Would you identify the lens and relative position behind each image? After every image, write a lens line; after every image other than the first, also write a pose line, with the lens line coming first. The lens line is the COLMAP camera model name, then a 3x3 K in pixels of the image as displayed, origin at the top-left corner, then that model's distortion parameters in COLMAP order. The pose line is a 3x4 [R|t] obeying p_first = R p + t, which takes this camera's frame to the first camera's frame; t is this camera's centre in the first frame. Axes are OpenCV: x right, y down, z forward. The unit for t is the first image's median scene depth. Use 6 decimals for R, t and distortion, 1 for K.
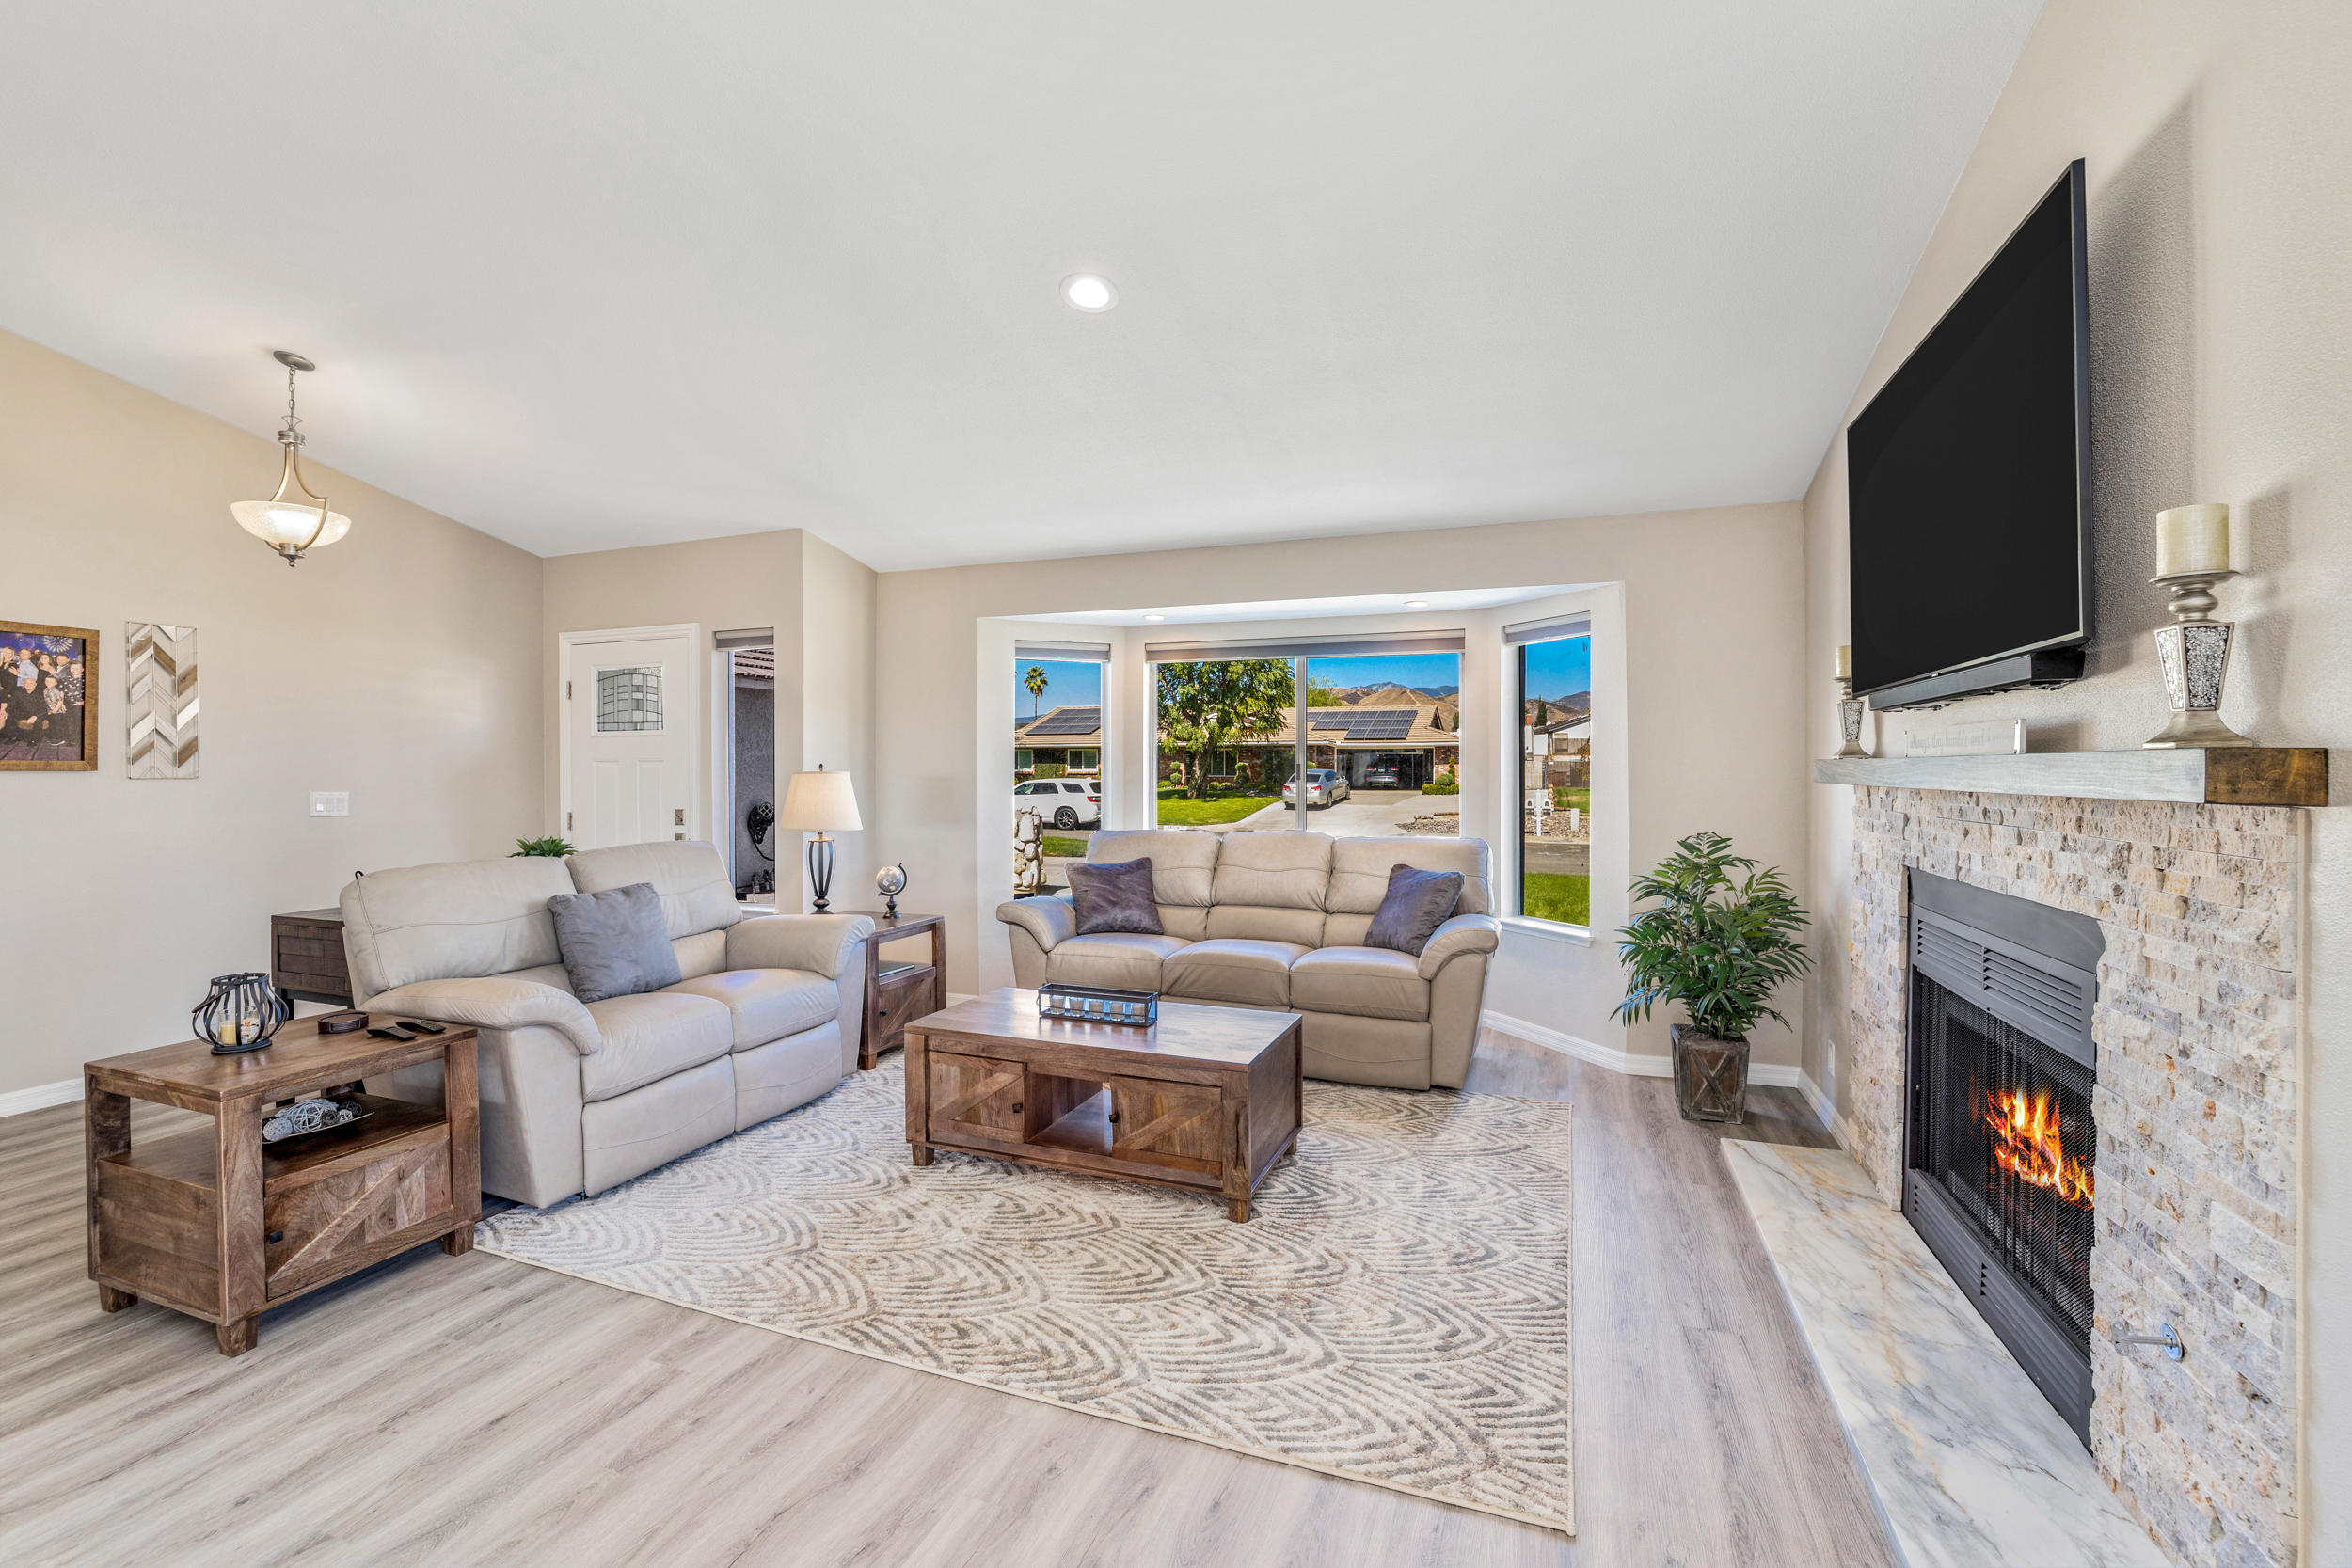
lens RADIAL K [[1014.8, 0, 1163.4], [0, 1014.8, 774.1], [0, 0, 1]] dist [-0.038331, 0.012252]
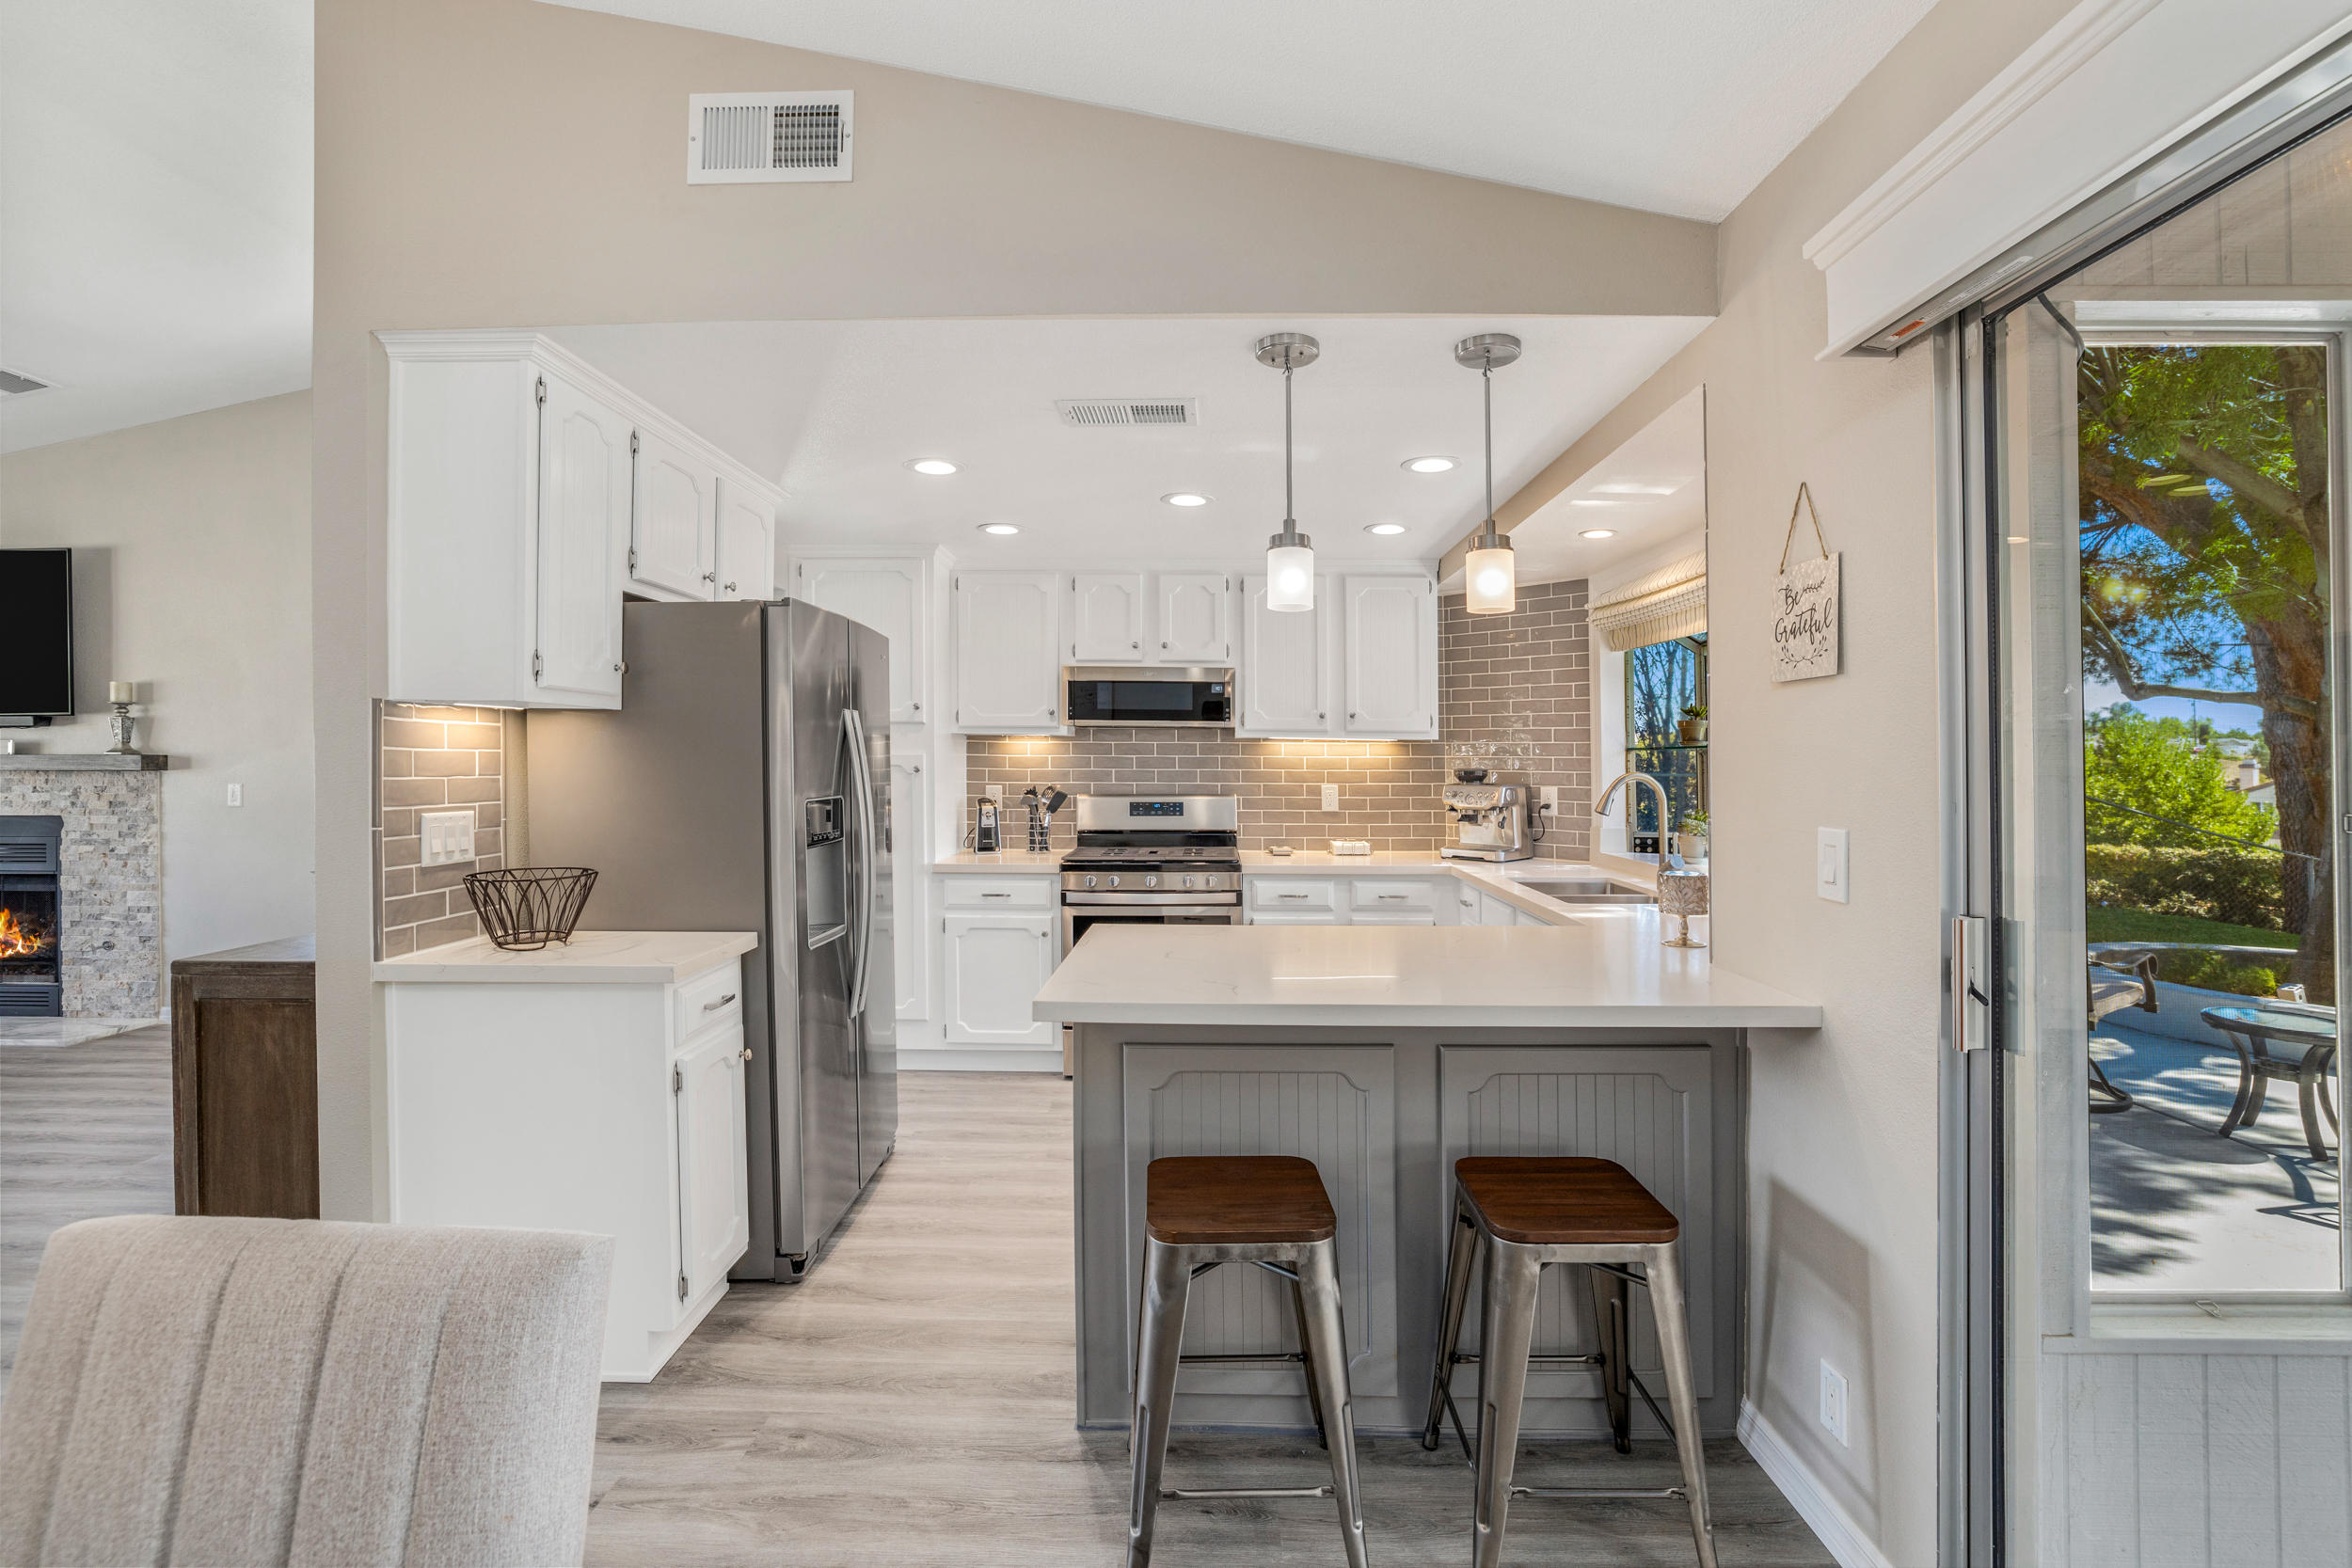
lens RADIAL K [[1014.8, 0, 1191.2], [0, 1014.8, 780.7], [0, 0, 1]] dist [-0.038331, 0.012252]
pose [[-0.345097, -0.017548, 0.938403, -1.491192], [0.003306, 0.999796, 0.019912, 0.003533], [-0.938561, 0.009974, -0.344968, -0.553378]]
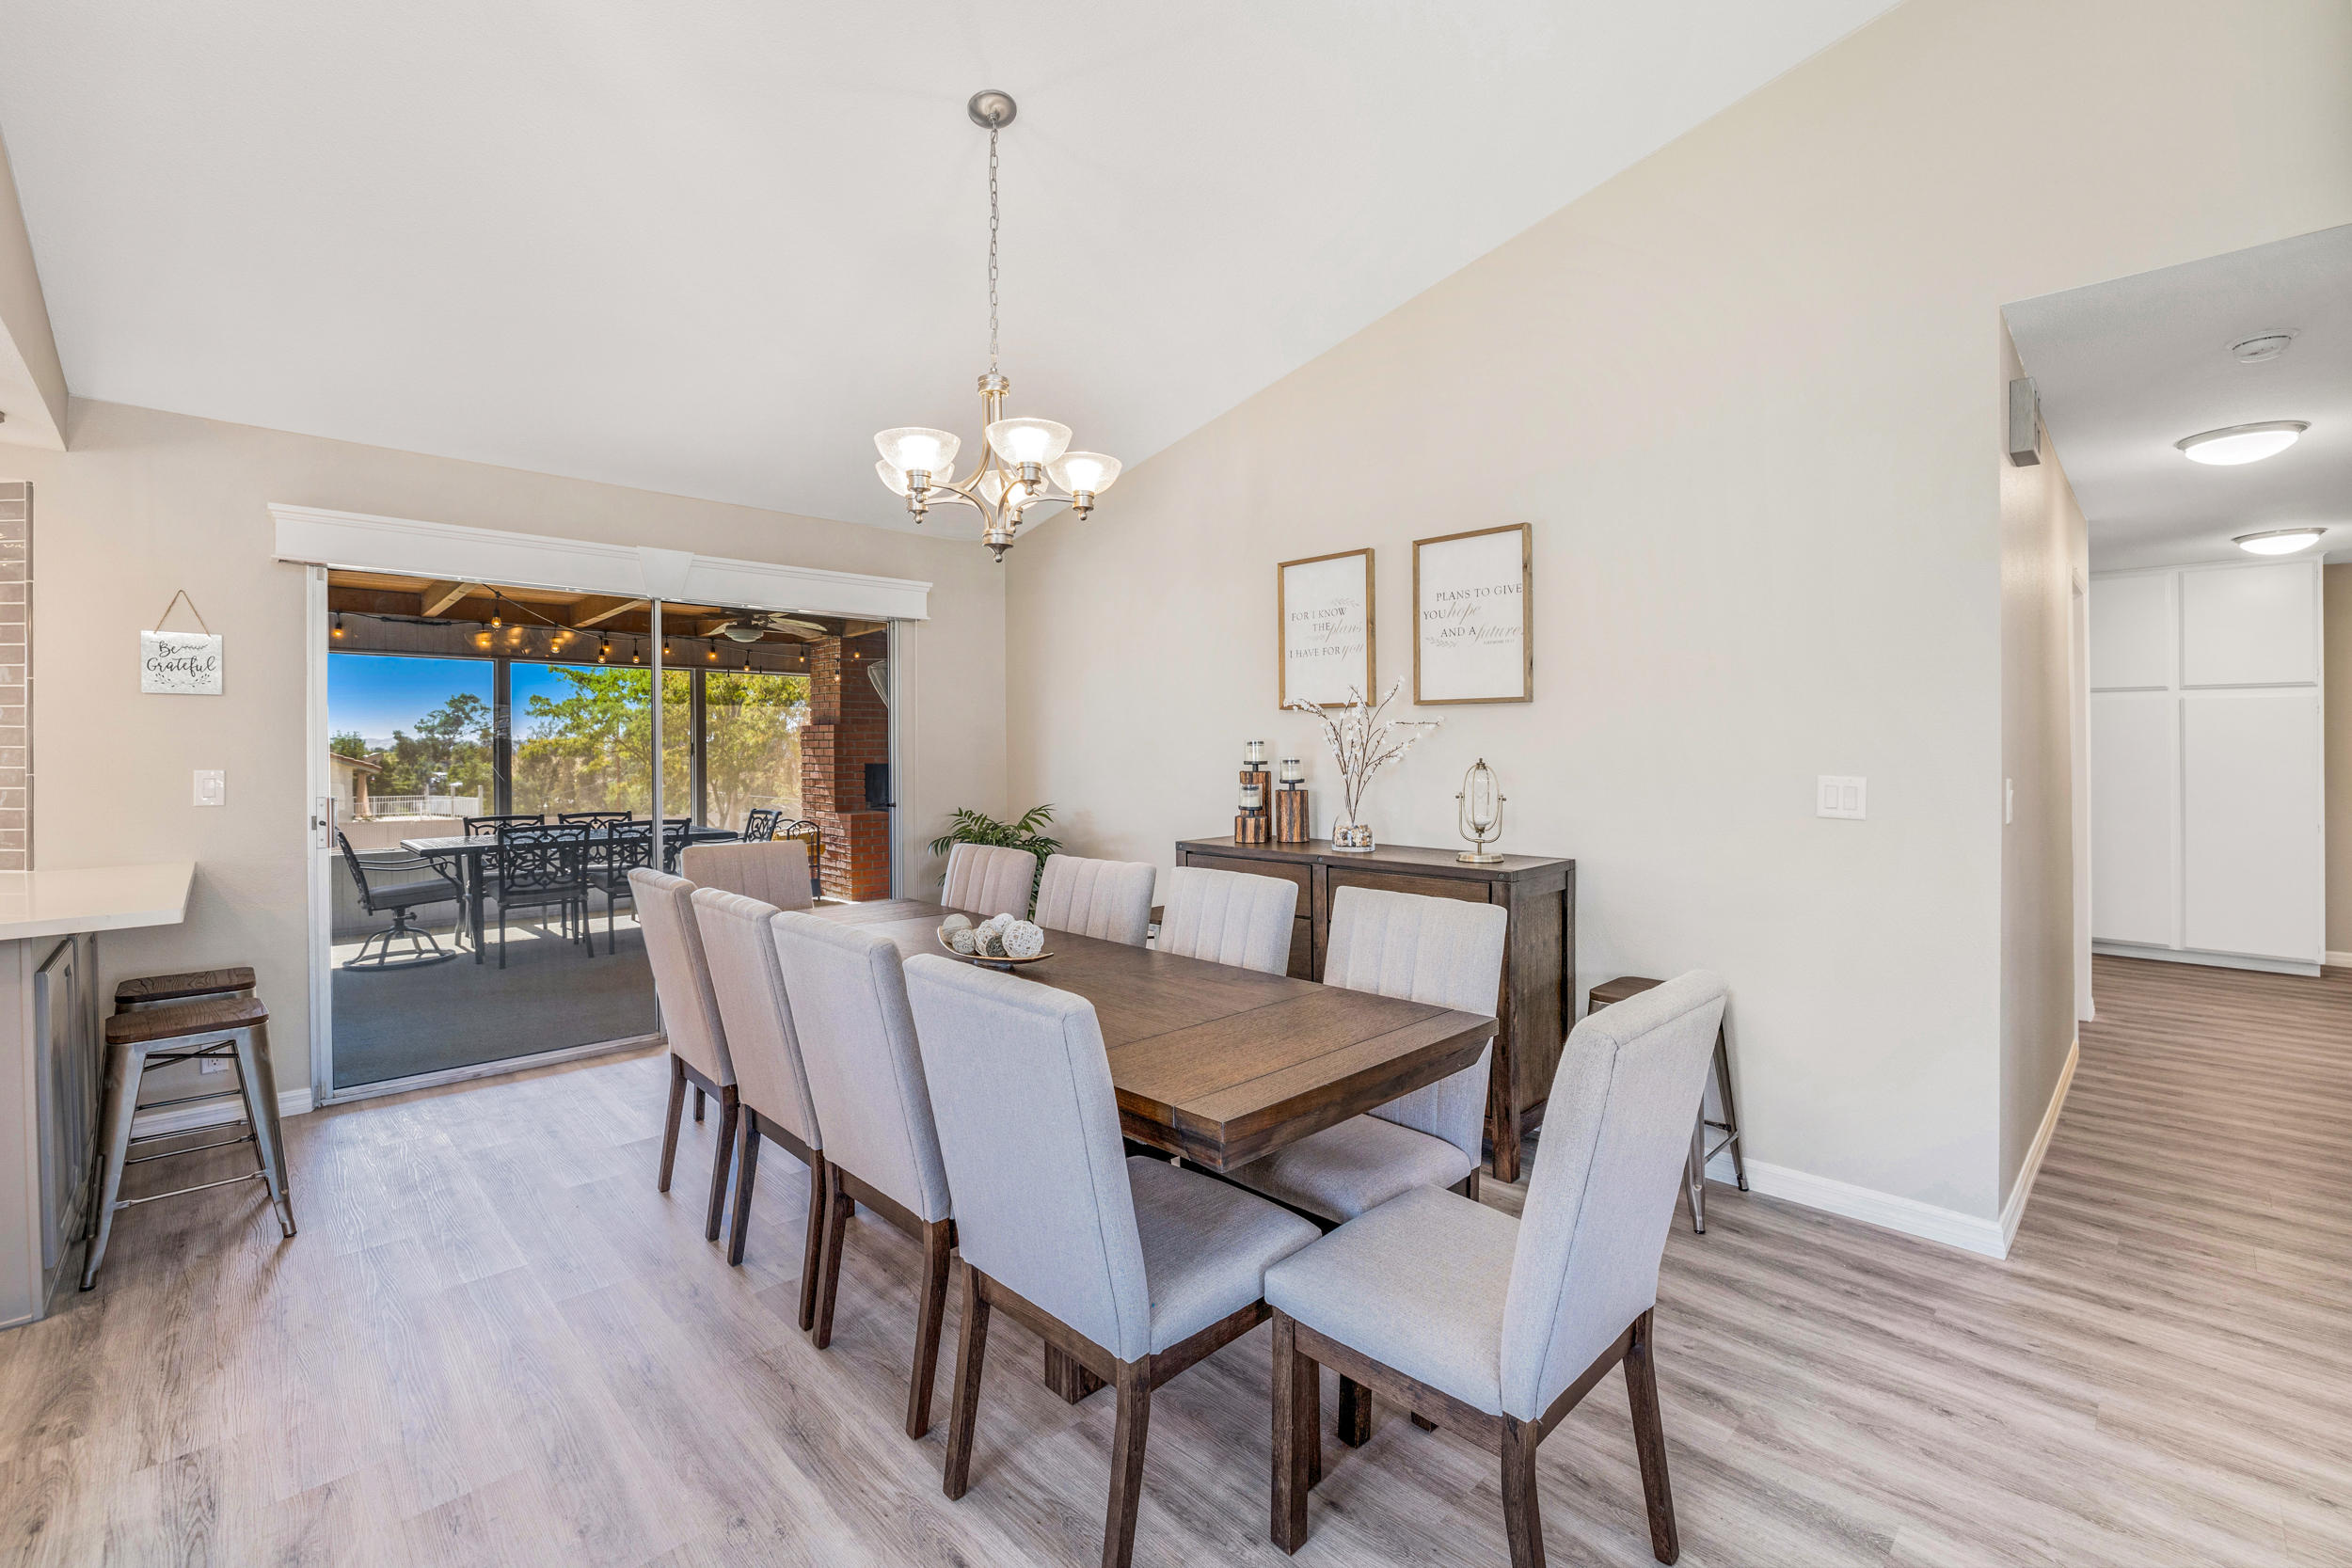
lens RADIAL K [[1014.8, 0, 1183.6], [0, 1014.8, 754.7], [0, 0, 1]] dist [-0.038331, 0.012252]
pose [[-0.413792, 0.008646, -0.910331, -0.609466], [-0.006189, 0.999905, 0.012310, 0.005169], [0.910351, 0.010728, -0.413699, 0.305994]]
